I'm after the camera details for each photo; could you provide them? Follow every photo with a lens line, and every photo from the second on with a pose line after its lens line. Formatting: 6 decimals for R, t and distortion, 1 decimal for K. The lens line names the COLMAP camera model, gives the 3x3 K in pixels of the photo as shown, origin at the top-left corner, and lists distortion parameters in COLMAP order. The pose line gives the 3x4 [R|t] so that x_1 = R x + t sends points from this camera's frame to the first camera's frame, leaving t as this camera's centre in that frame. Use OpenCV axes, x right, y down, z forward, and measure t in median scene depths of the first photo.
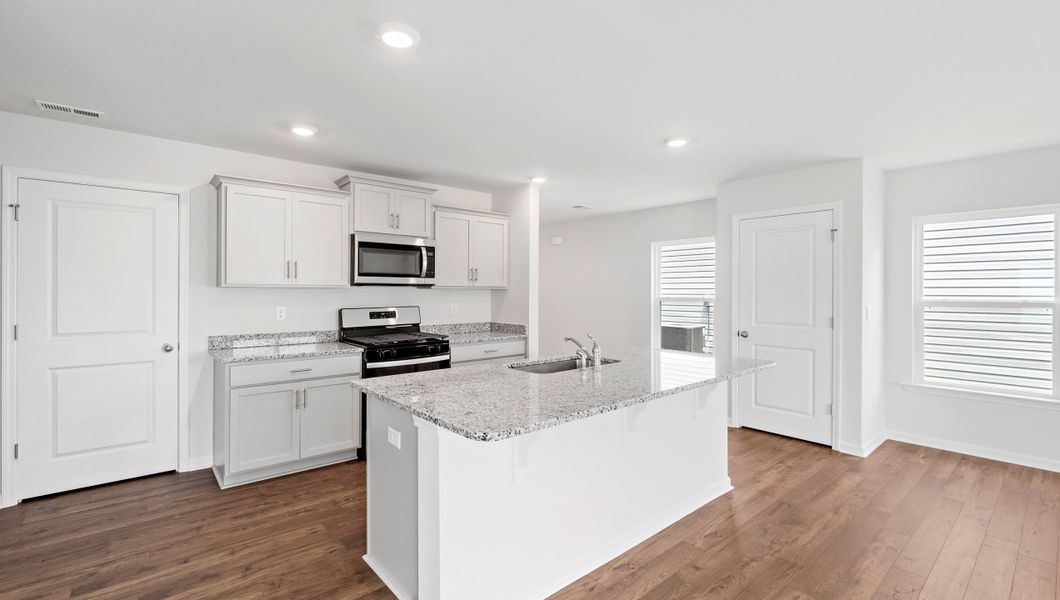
lens RADIAL K [[464.3, 0, 540.0], [0, 464.3, 288.8], [0, 0, 1]] dist [-0.004583, -0.001195]
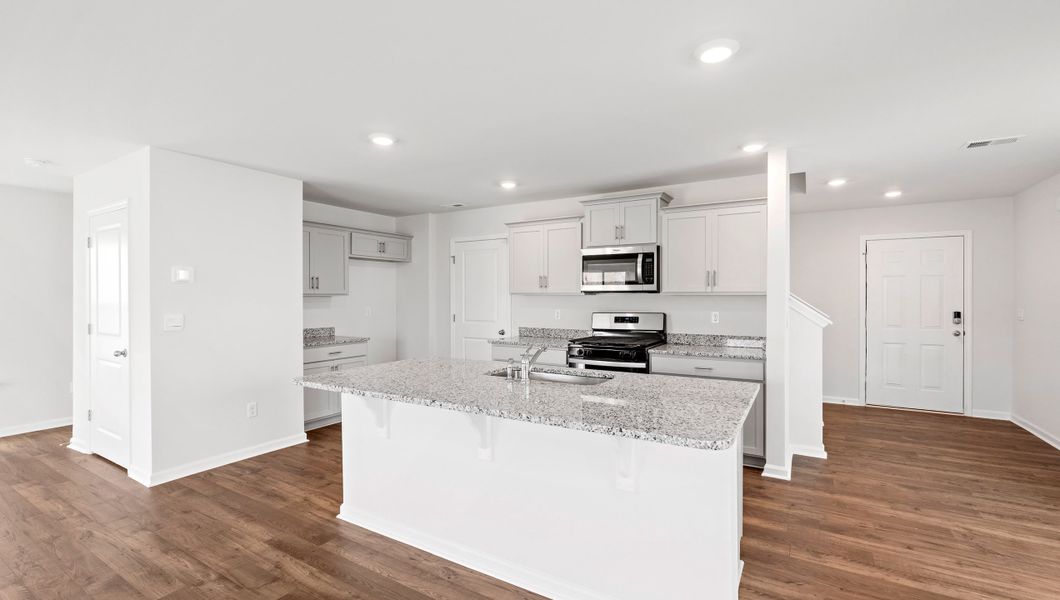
lens RADIAL K [[464.3, 0, 520.1], [0, 464.3, 306.7], [0, 0, 1]] dist [-0.004583, -0.001195]
pose [[0.291979, 0.018332, -0.956249, 0.672909], [0.003525, 0.999789, 0.020243, 0.003997], [0.956418, -0.009281, 0.291853, 0.492410]]
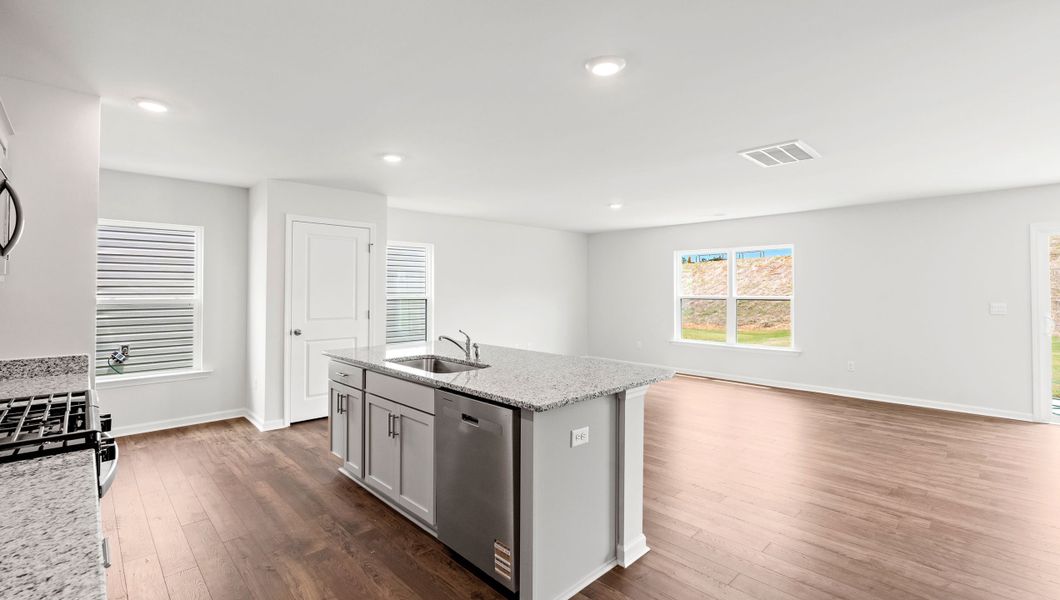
lens RADIAL K [[464.3, 0, 524.3], [0, 464.3, 290.3], [0, 0, 1]] dist [-0.004583, -0.001195]
pose [[-0.038238, -0.004403, 0.999259, -0.698161], [-0.000514, 0.999990, 0.004386, -0.001558], [-0.999269, -0.000346, -0.038239, 0.615404]]
